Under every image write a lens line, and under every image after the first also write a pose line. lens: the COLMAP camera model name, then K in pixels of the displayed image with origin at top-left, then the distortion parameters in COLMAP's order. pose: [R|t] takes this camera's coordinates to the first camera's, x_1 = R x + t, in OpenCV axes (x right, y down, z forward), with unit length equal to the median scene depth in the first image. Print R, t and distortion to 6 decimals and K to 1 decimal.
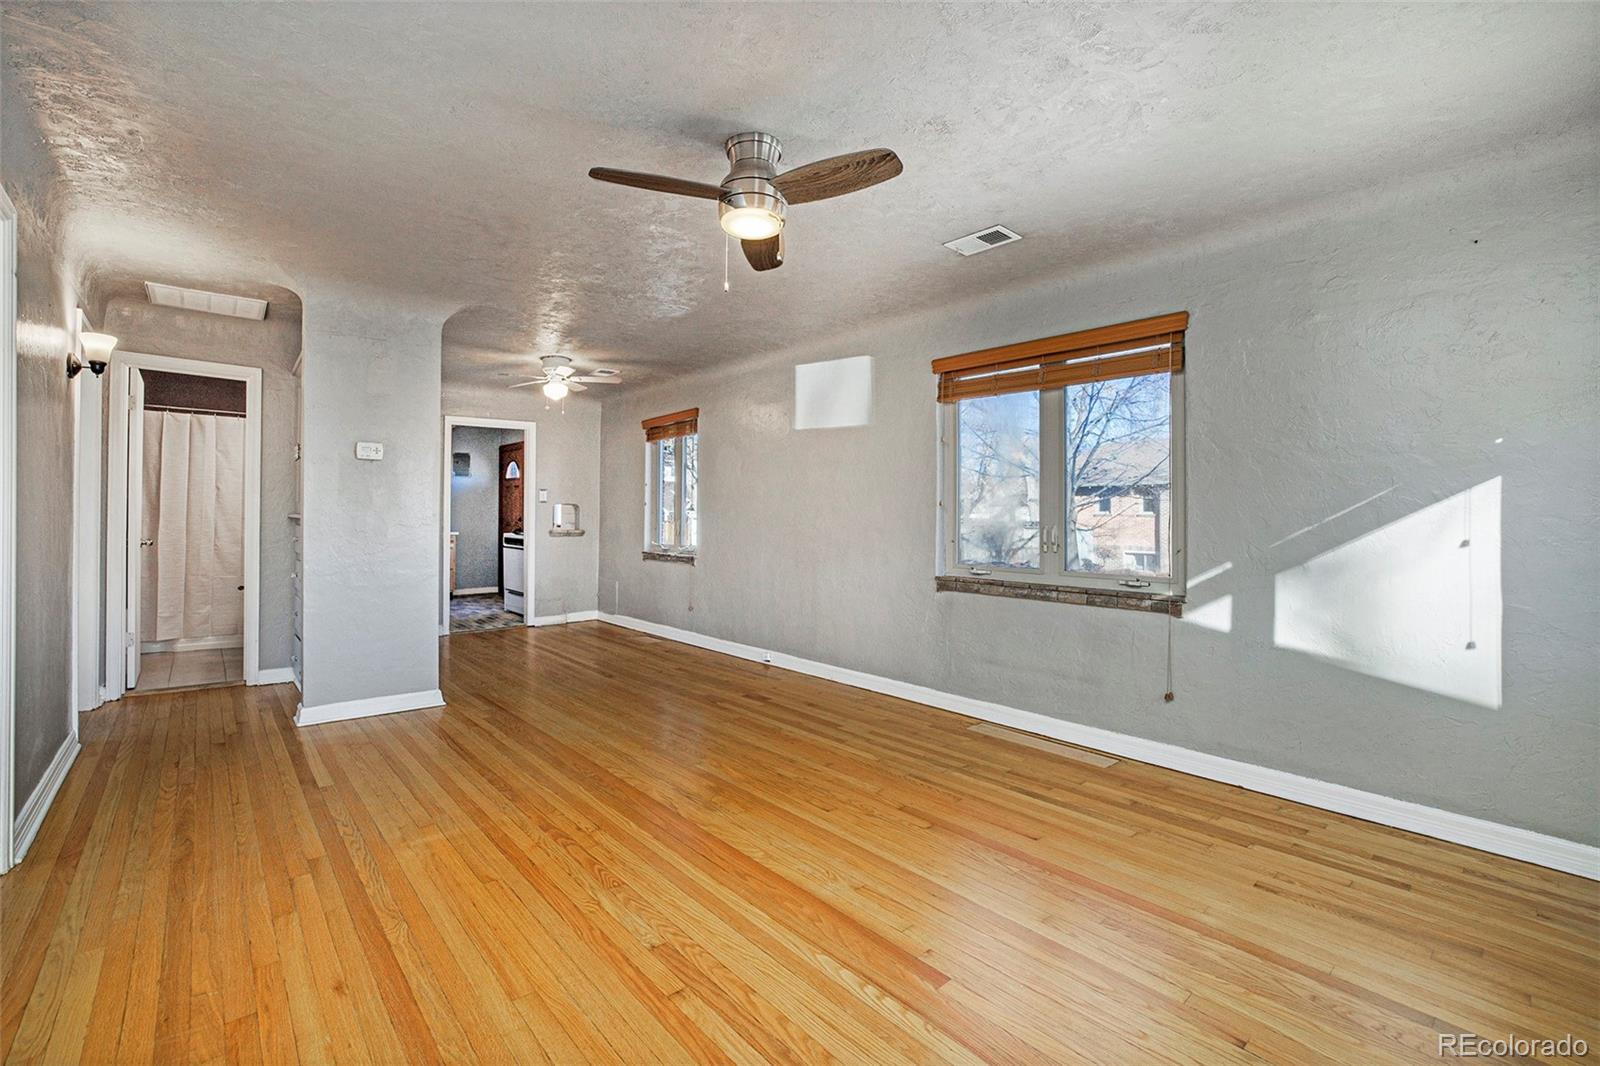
lens RADIAL K [[699.7, 0, 801.9], [0, 699.7, 523.8], [0, 0, 1]] dist [-0.027142, -0.000182]
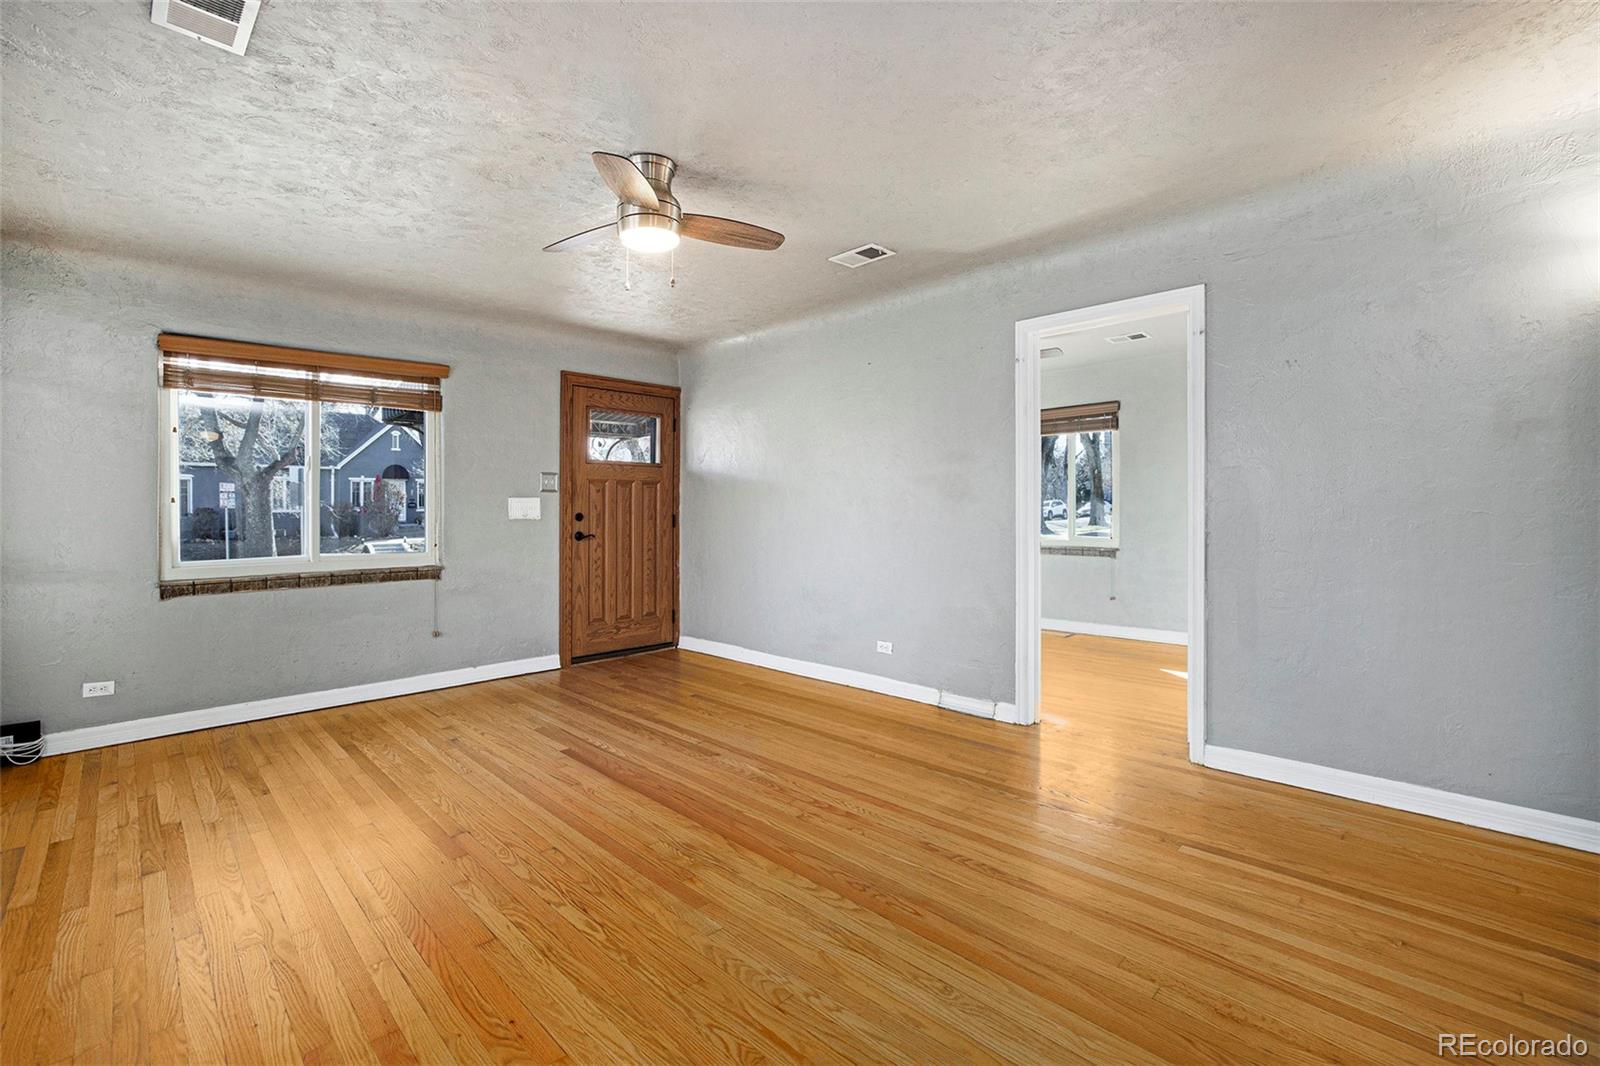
lens RADIAL K [[699.7, 0, 803.2], [0, 699.7, 518.1], [0, 0, 1]] dist [-0.027142, -0.000182]
pose [[-0.998388, 0.000542, -0.056757, -0.246768], [-0.000013, 0.999952, 0.009764, -0.008892], [0.056760, 0.009748, -0.998340, 2.061413]]
